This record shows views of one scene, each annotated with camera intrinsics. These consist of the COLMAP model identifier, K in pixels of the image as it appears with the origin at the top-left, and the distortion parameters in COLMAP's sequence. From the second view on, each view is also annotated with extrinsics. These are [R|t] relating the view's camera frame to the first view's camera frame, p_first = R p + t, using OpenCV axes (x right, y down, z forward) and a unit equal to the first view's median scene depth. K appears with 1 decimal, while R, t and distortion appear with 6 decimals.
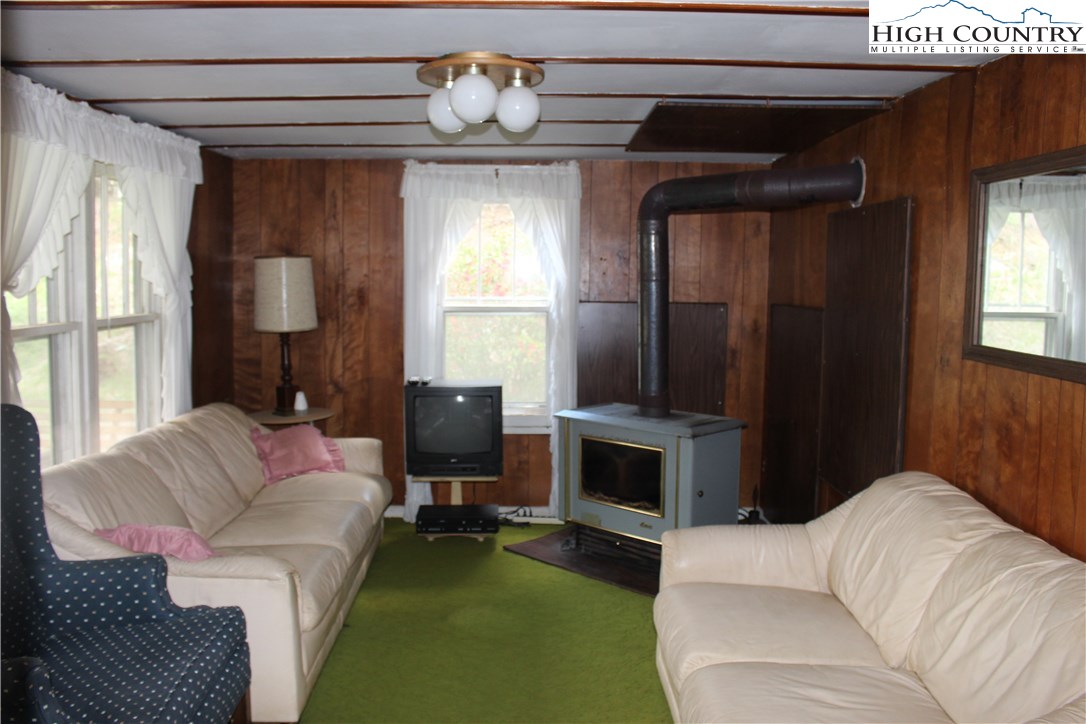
lens RADIAL K [[920.1, 0, 543.0], [0, 920.1, 362.0], [0, 0, 1]] dist [-0.097555, 0.007749]
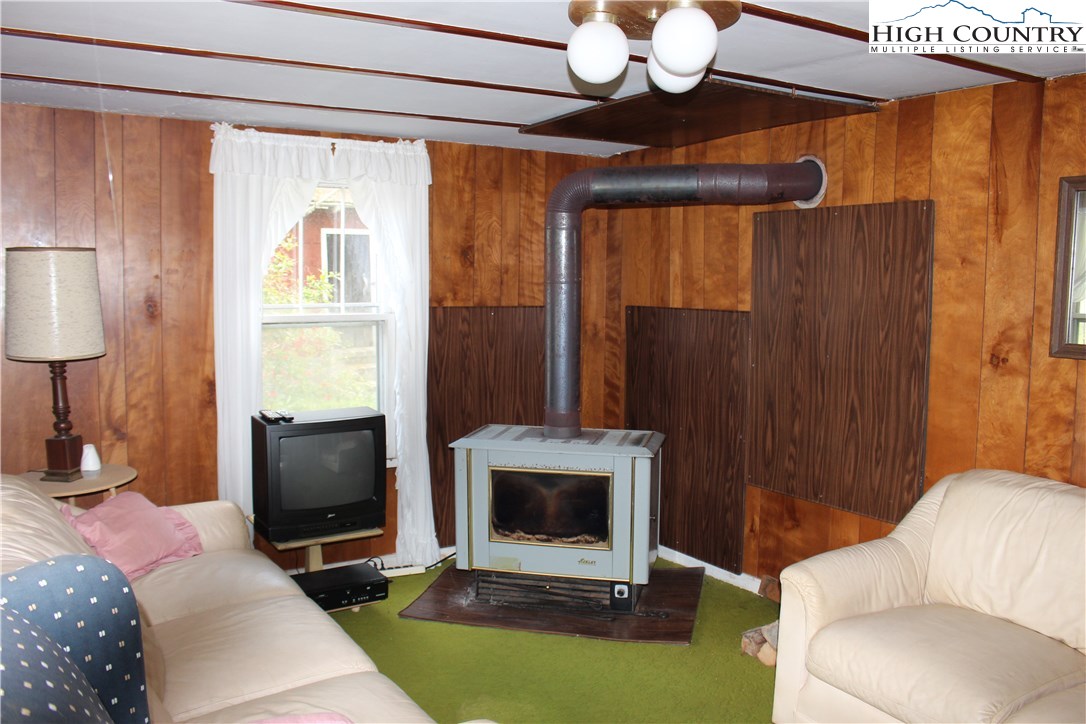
lens RADIAL K [[920.1, 0, 543.0], [0, 920.1, 362.0], [0, 0, 1]] dist [-0.097555, 0.007749]
pose [[0.852553, -0.047338, 0.520493, -0.320968], [0.047501, 0.998786, 0.013033, -0.022384], [-0.520478, 0.013613, 0.853766, 0.234531]]
